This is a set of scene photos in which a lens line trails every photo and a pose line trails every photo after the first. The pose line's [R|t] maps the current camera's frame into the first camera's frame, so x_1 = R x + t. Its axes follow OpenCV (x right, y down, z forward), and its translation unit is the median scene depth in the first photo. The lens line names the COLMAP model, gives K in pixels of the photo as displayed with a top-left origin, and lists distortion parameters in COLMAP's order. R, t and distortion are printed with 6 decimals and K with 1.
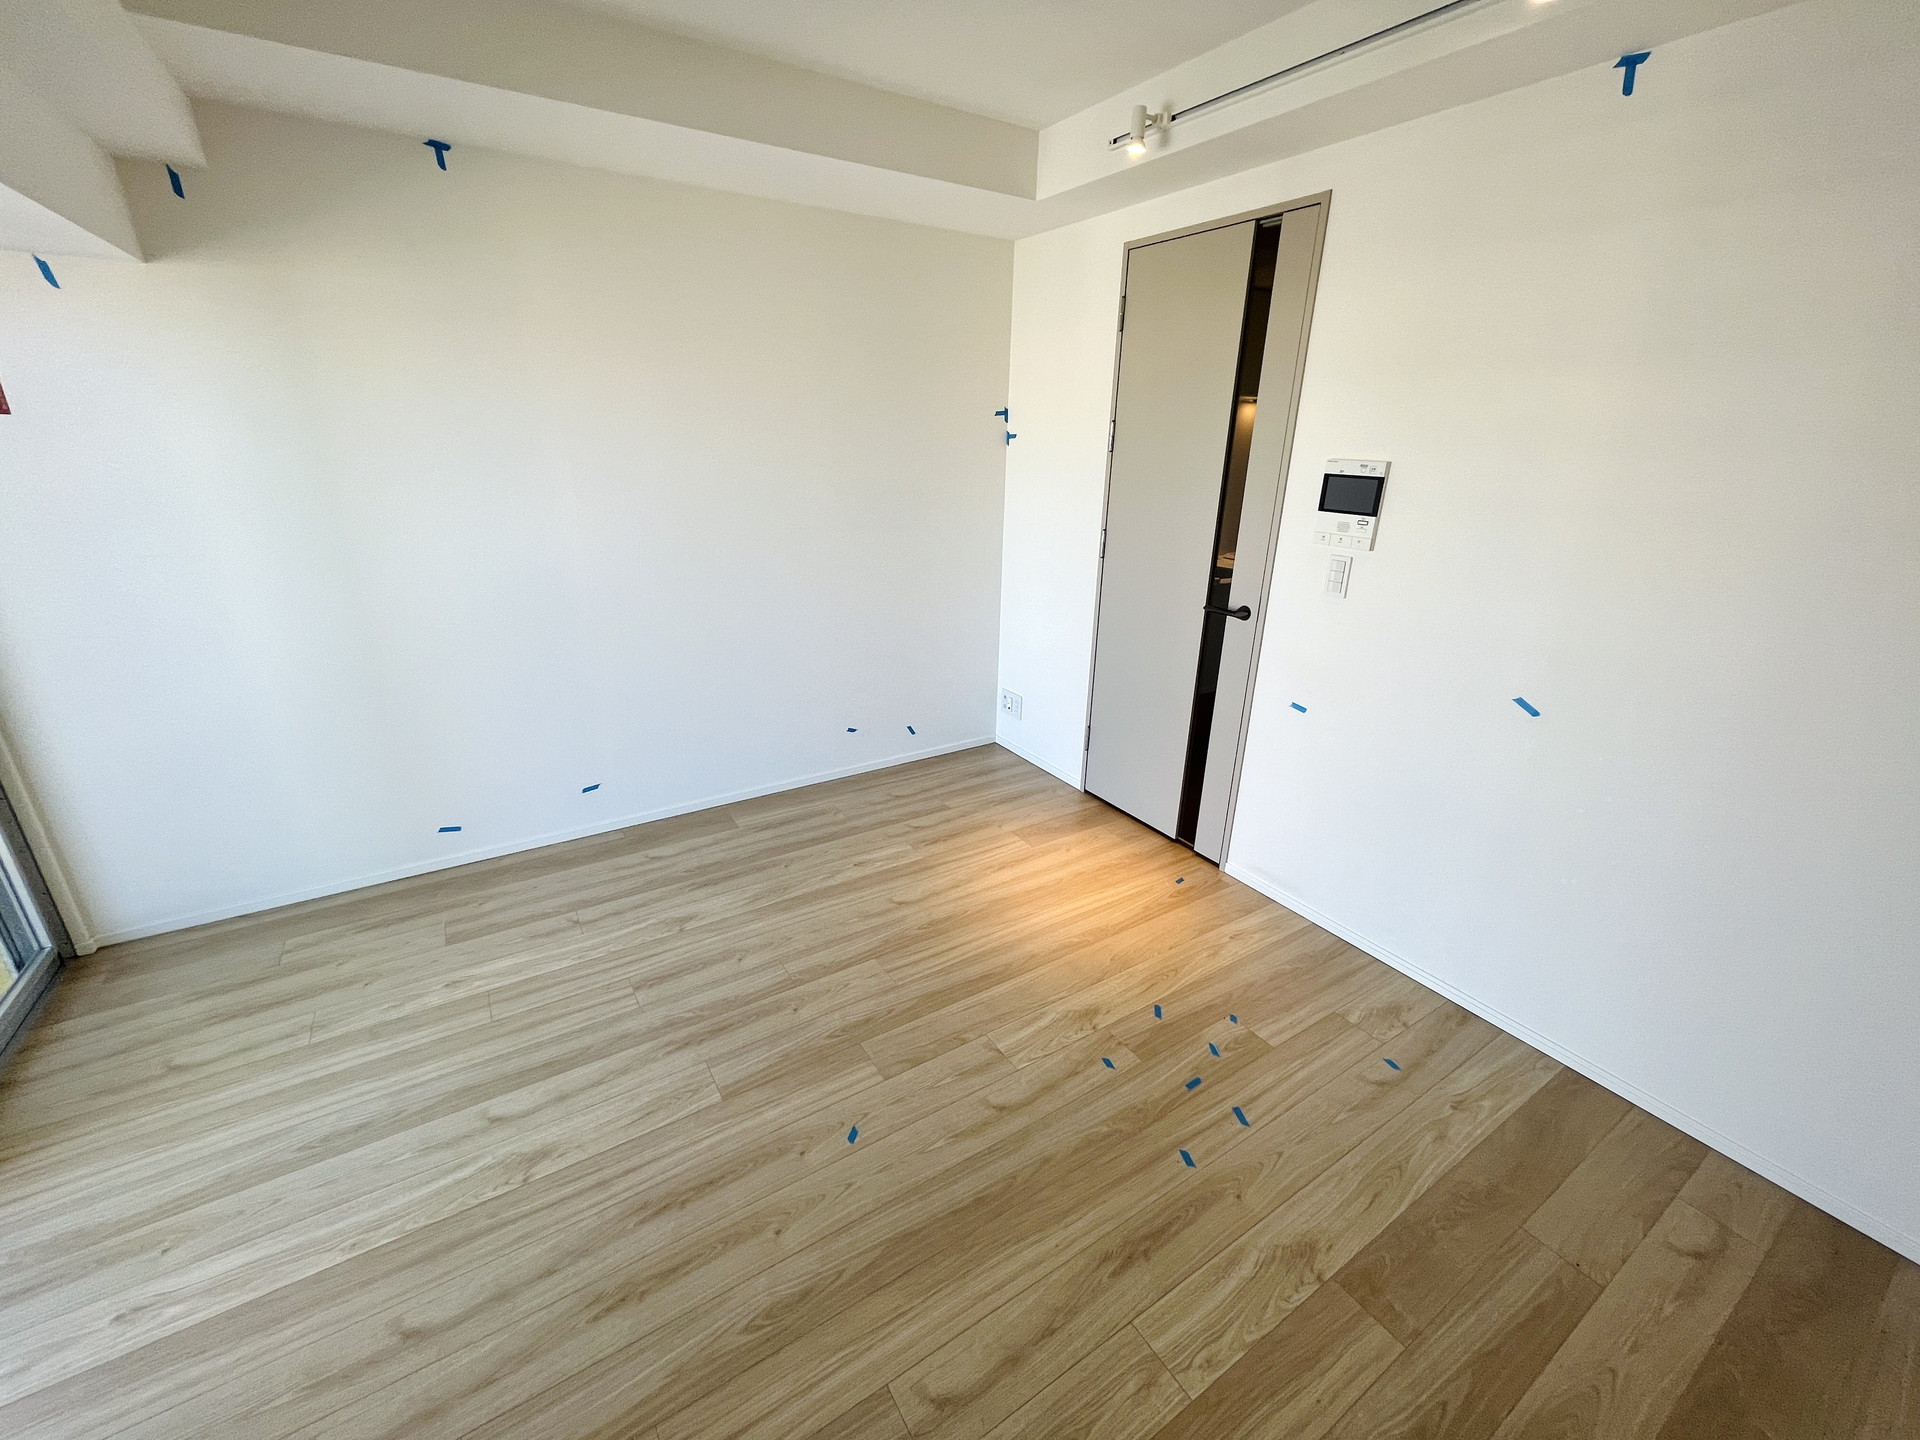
lens RADIAL K [[777.3, 0, 962.6], [0, 777.3, 717.8], [0, 0, 1]] dist [-0.001859, -0.000216]
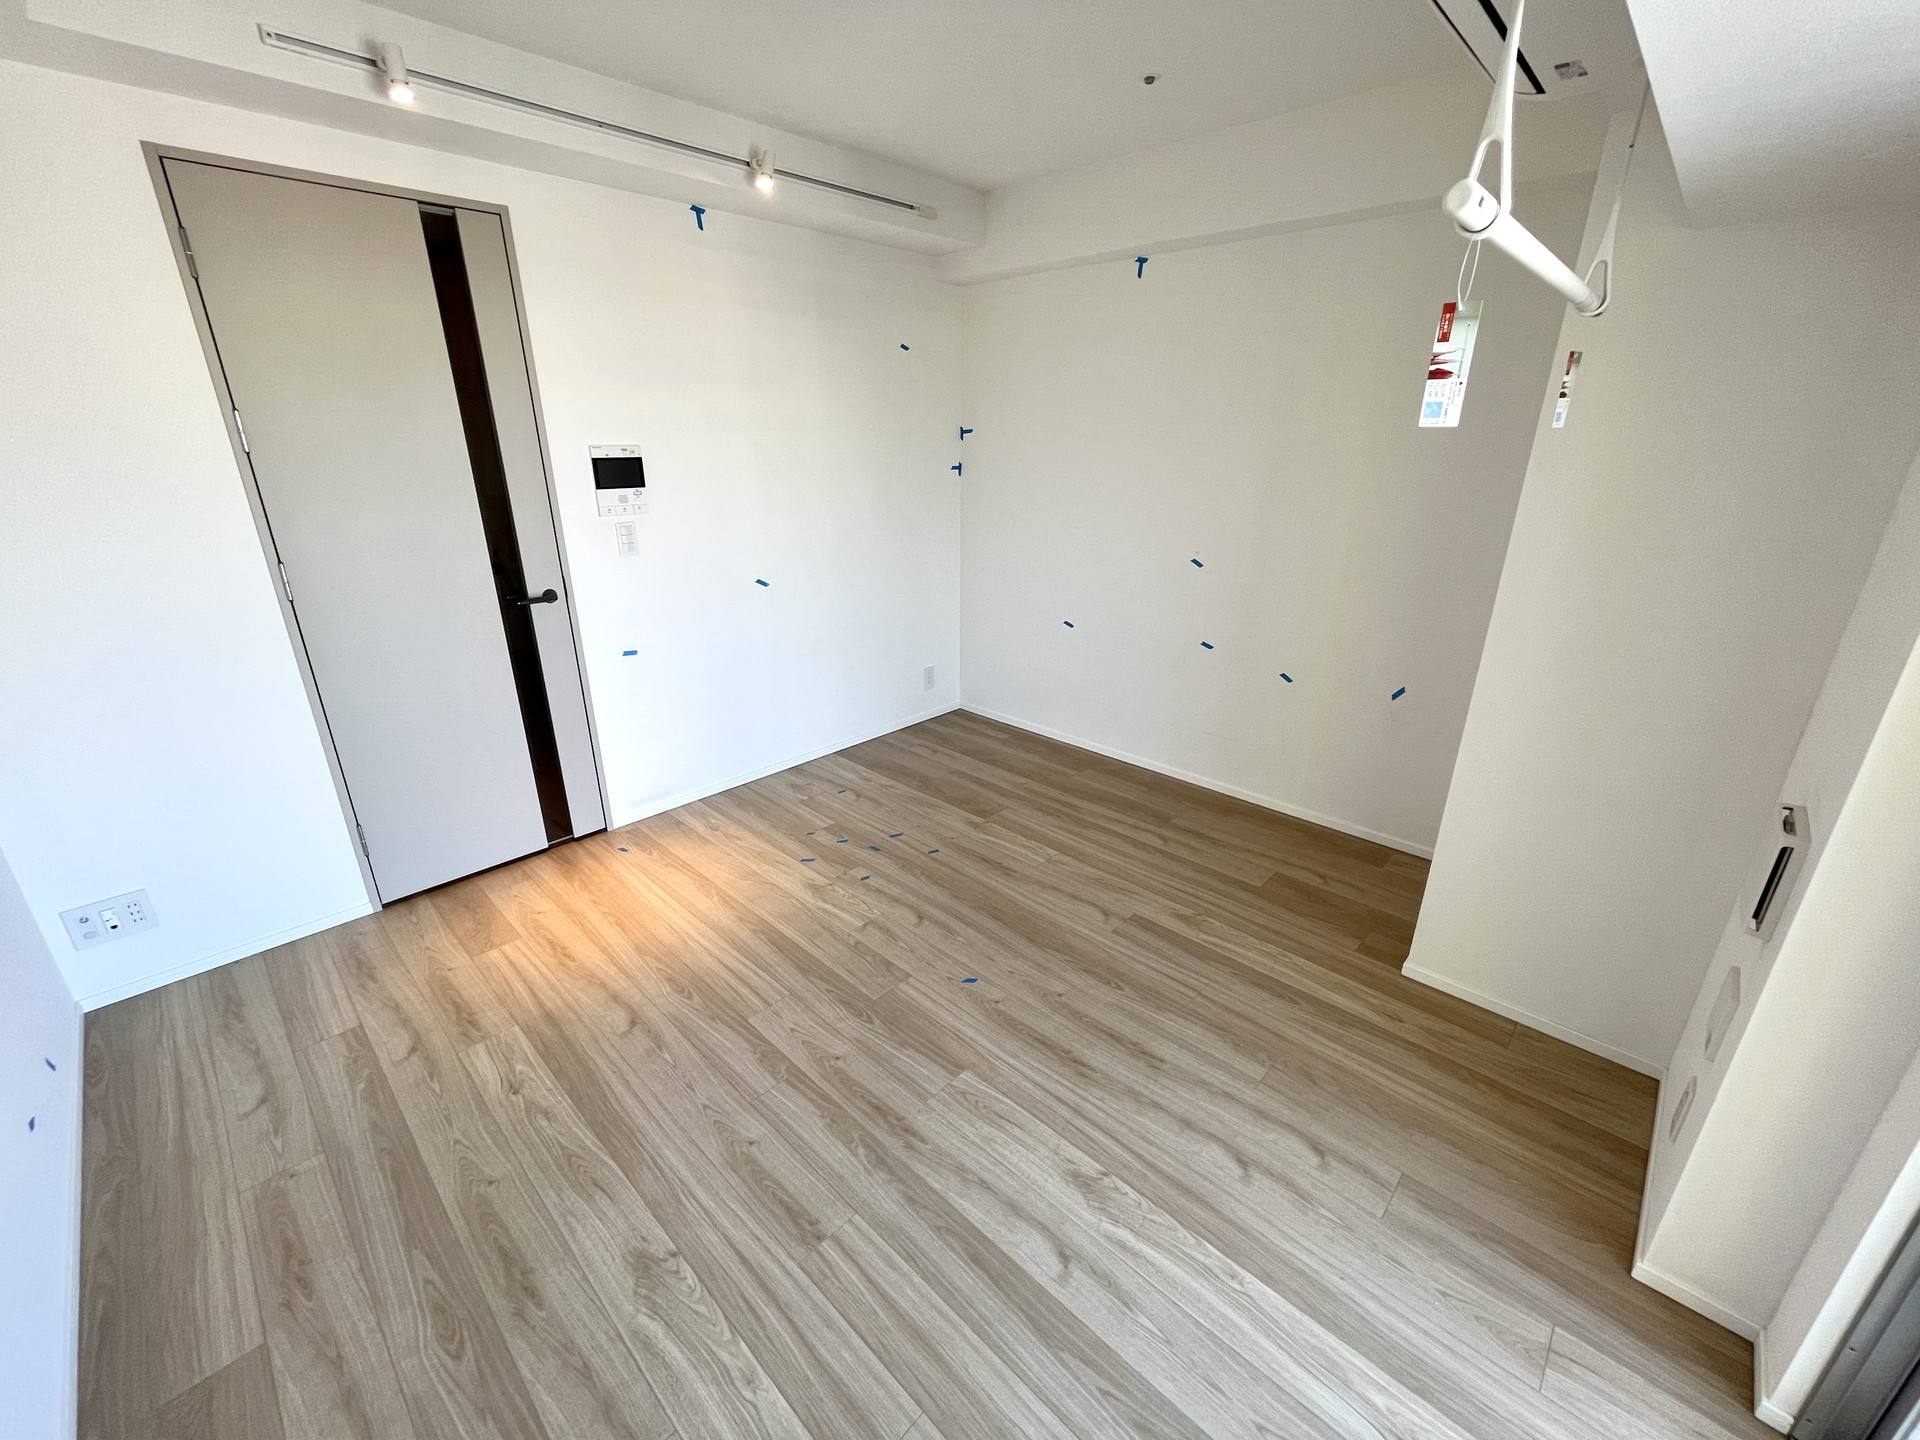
lens RADIAL K [[777.3, 0, 955.8], [0, 777.3, 715.3], [0, 0, 1]] dist [-0.001859, -0.000216]
pose [[-0.231325, -0.350938, 0.907376, -0.936364], [0.331731, 0.848326, 0.412671, -0.301370], [-0.914573, 0.396466, -0.079822, 0.780139]]
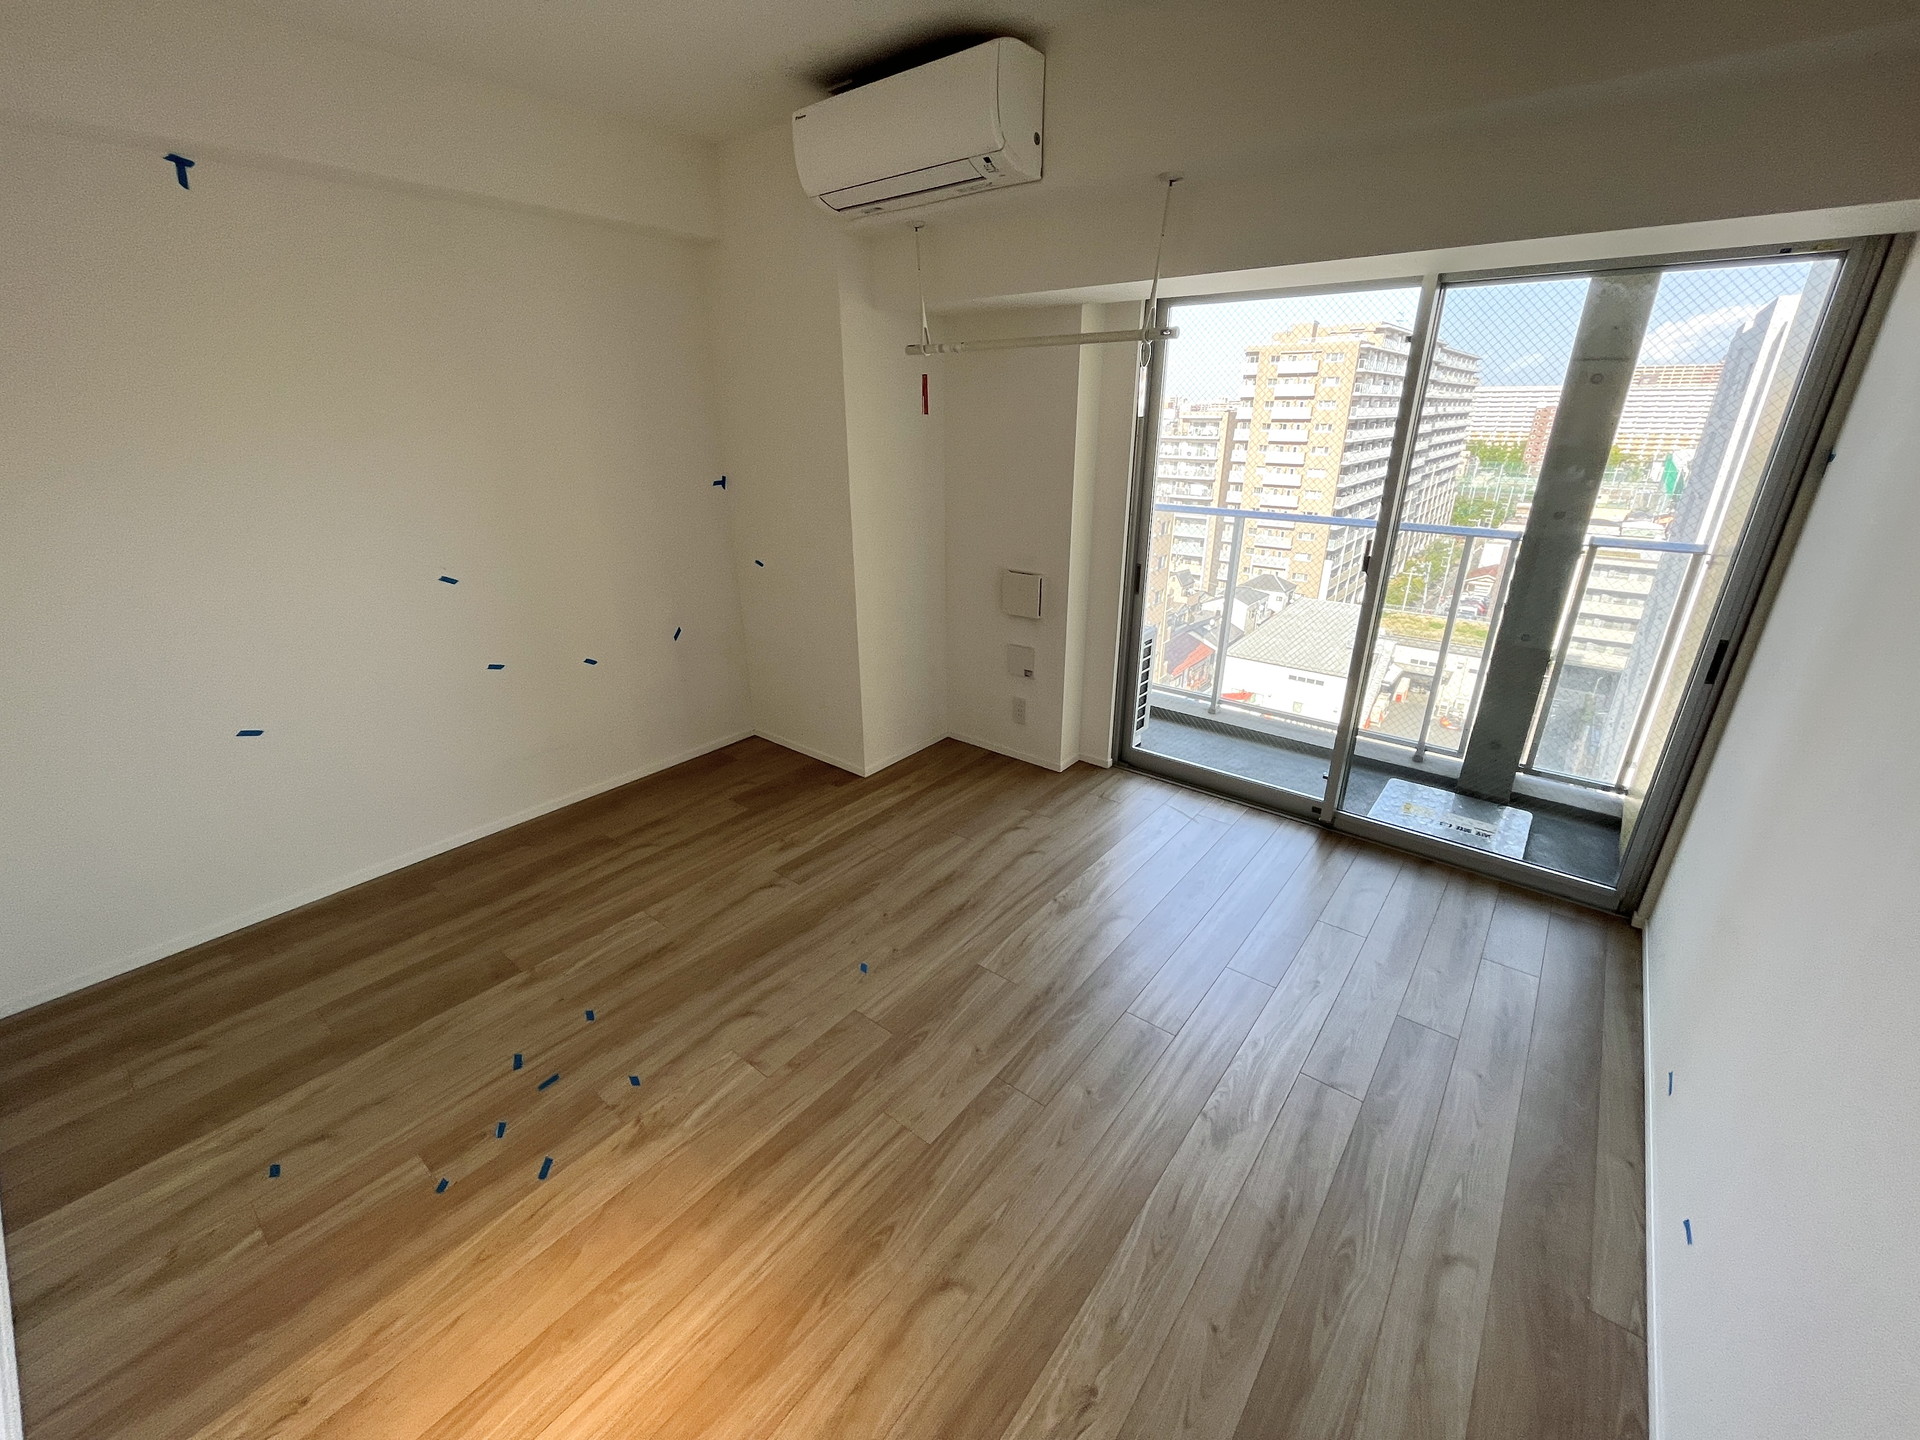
lens RADIAL K [[777.3, 0, 954.4], [0, 777.3, 716.9], [0, 0, 1]] dist [-0.001859, -0.000216]
pose [[-0.950359, 0.103689, -0.293369, 0.042631], [-0.118700, 0.750725, 0.649864, -0.523595], [0.287623, 0.652427, -0.701150, 1.377889]]
